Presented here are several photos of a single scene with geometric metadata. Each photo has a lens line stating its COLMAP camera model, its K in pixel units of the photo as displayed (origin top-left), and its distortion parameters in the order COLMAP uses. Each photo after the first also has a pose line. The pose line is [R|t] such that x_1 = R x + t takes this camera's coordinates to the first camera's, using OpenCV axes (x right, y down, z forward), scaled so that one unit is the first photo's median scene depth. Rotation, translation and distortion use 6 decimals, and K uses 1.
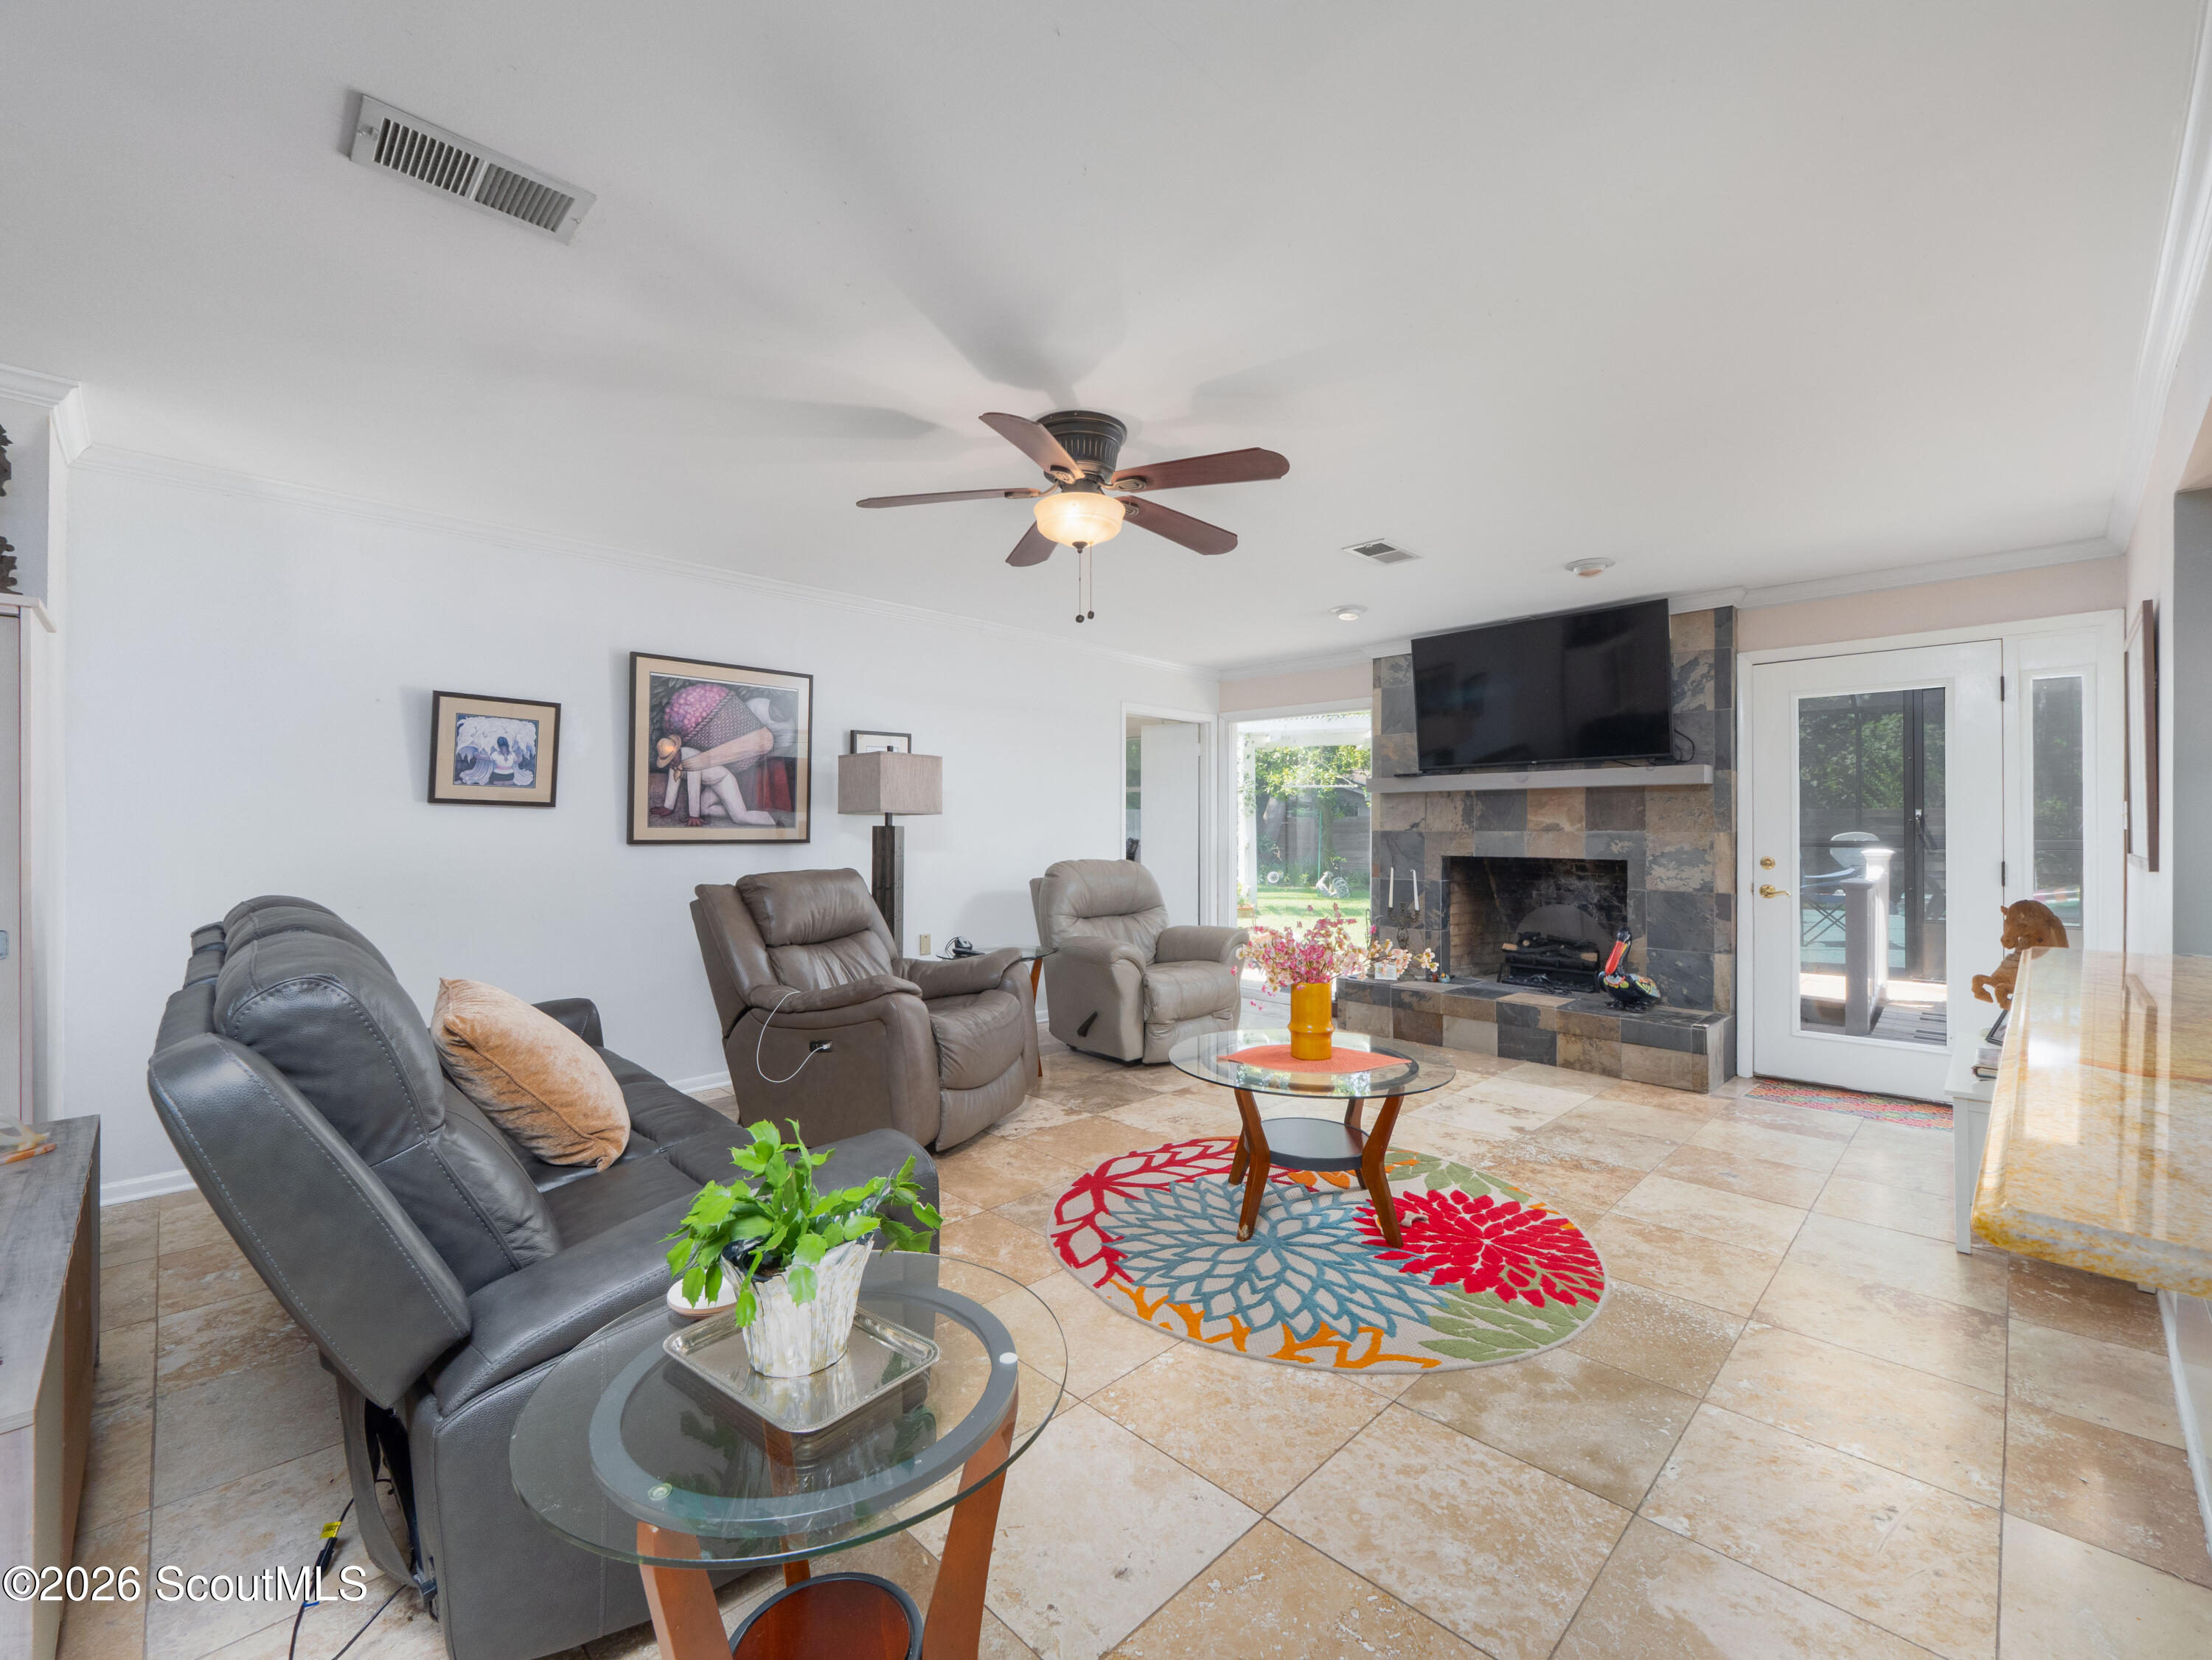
lens RADIAL K [[891.6, 0, 1106.3], [0, 891.6, 832.3], [0, 0, 1]] dist [-0.000272, -0.000032]
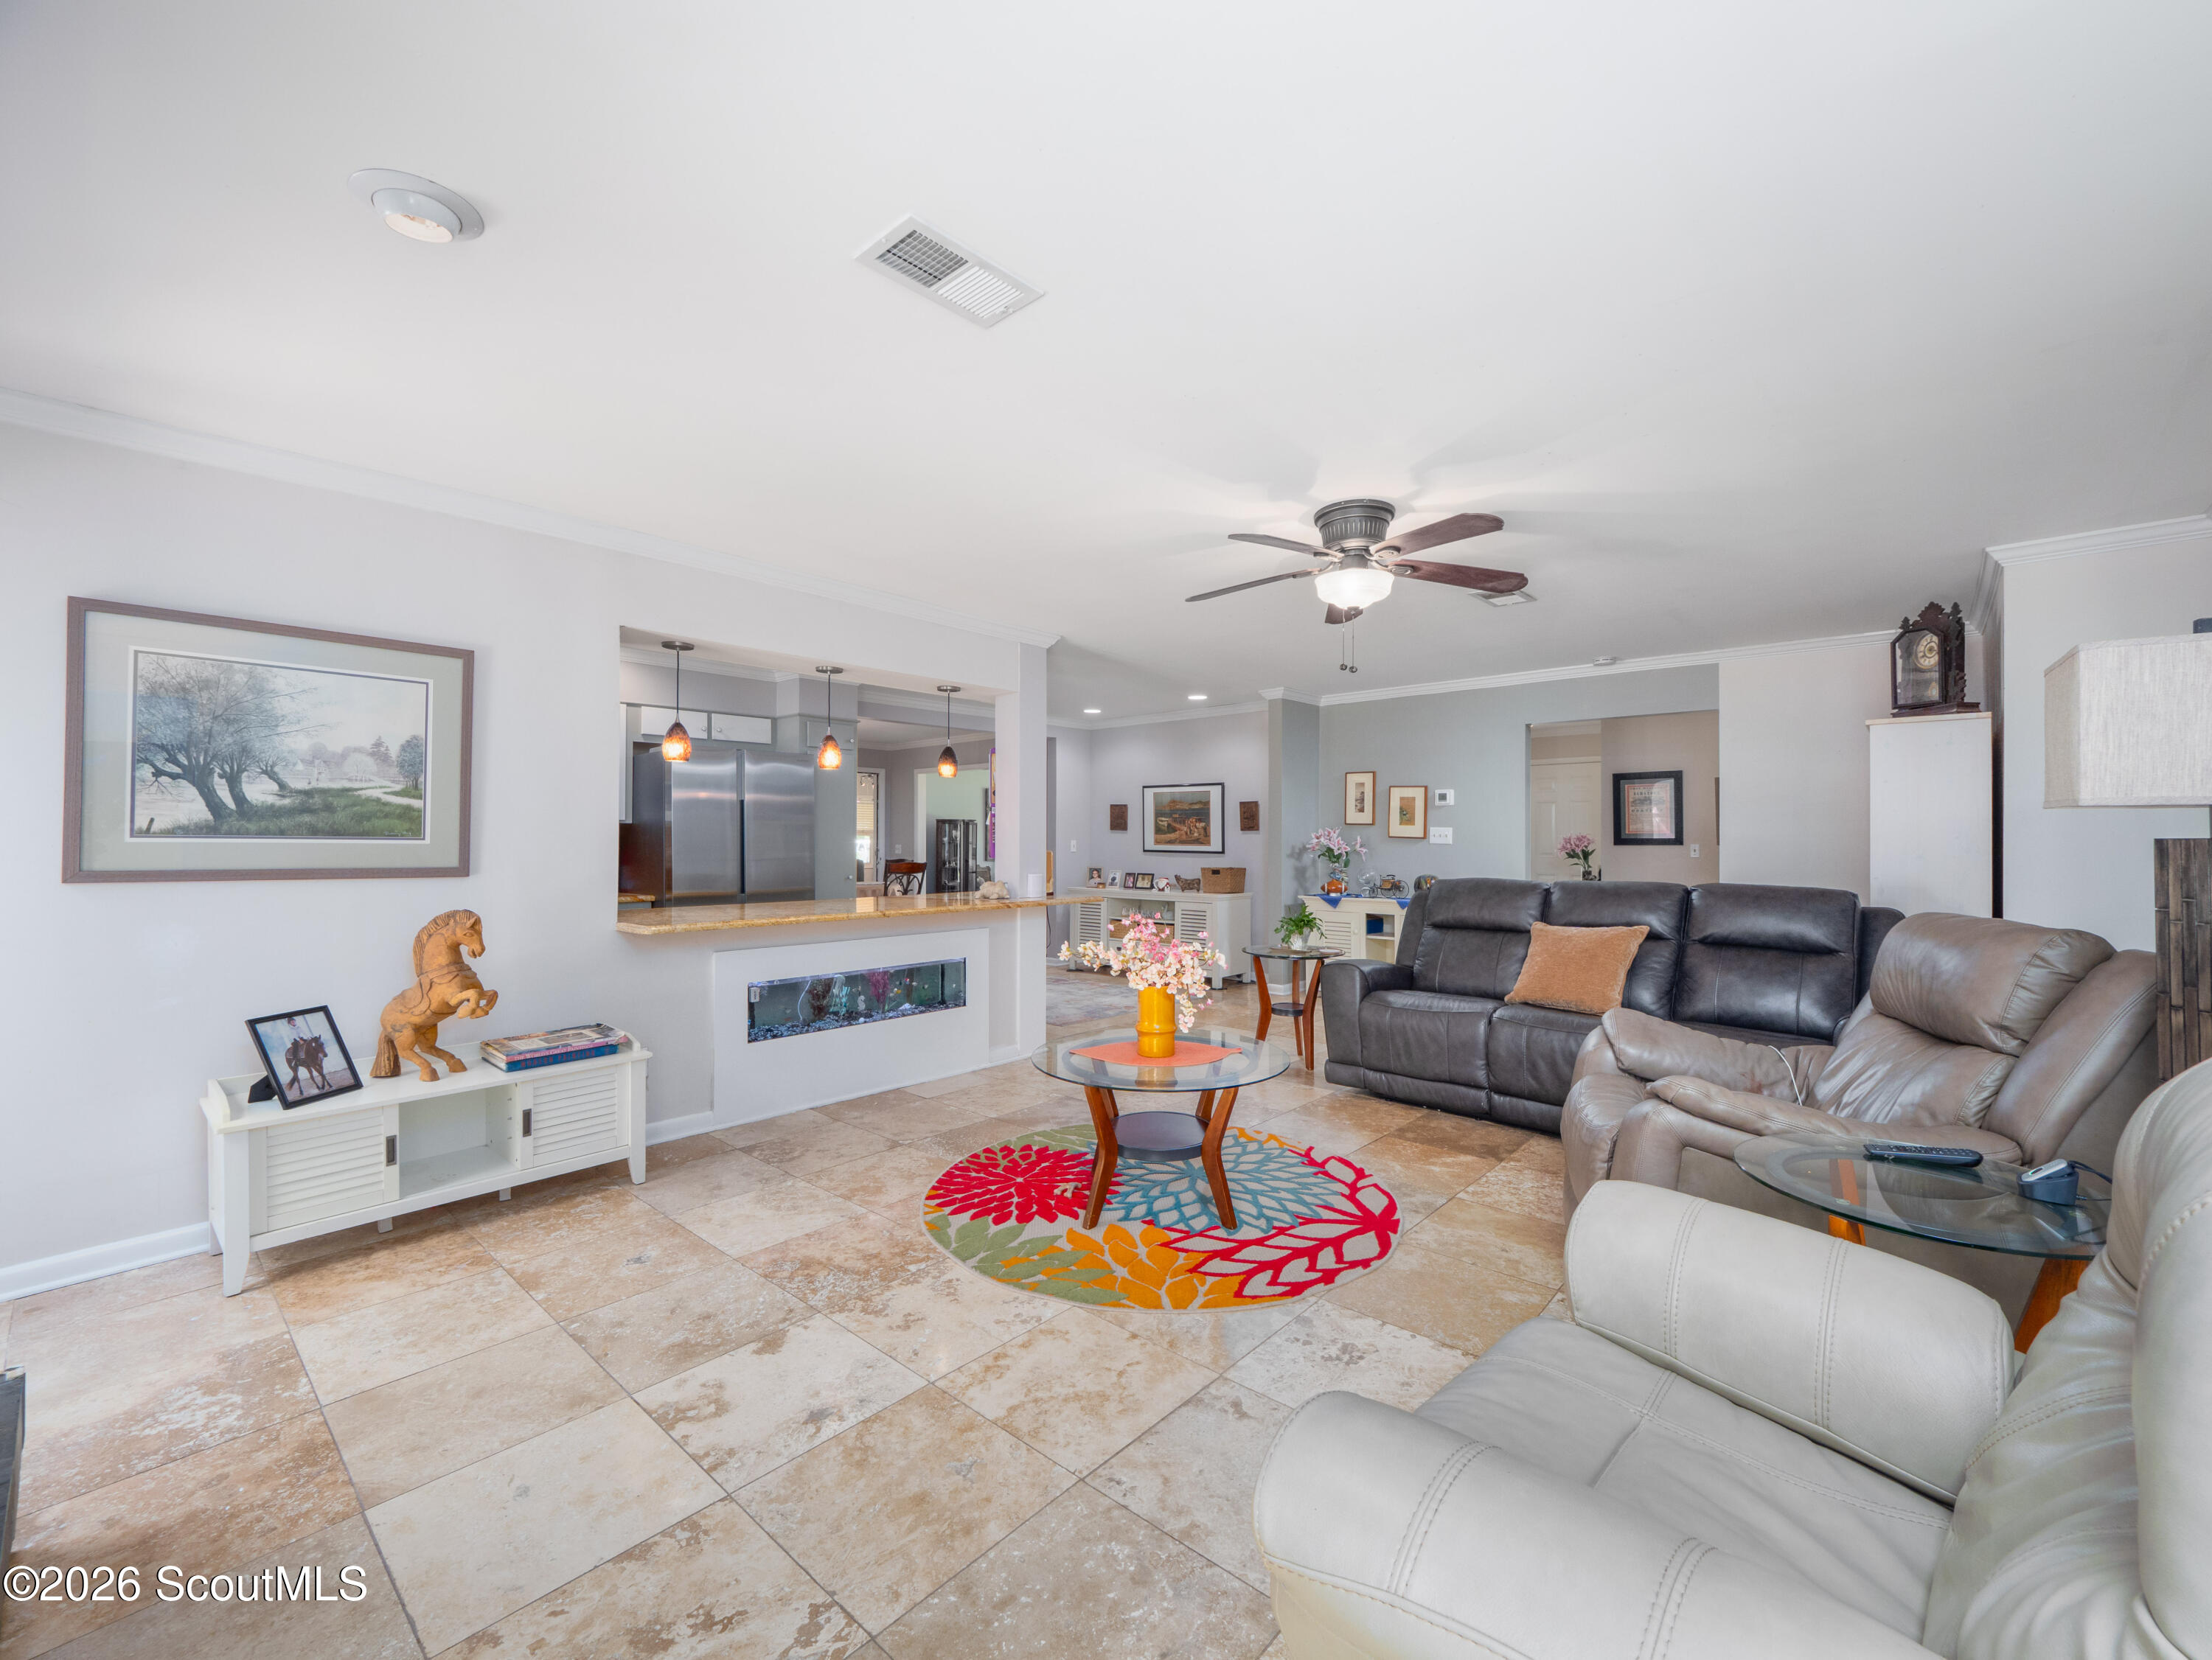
lens RADIAL K [[920.8, 0, 1106.0], [0, 920.8, 826.5], [0, 0, 1]] dist [-0.000968, -0.001679]
pose [[-0.998117, -0.006091, -0.061030, 0.364730], [-0.005258, 0.999891, -0.013801, -0.008298], [0.061107, -0.013454, -0.998041, 2.135142]]
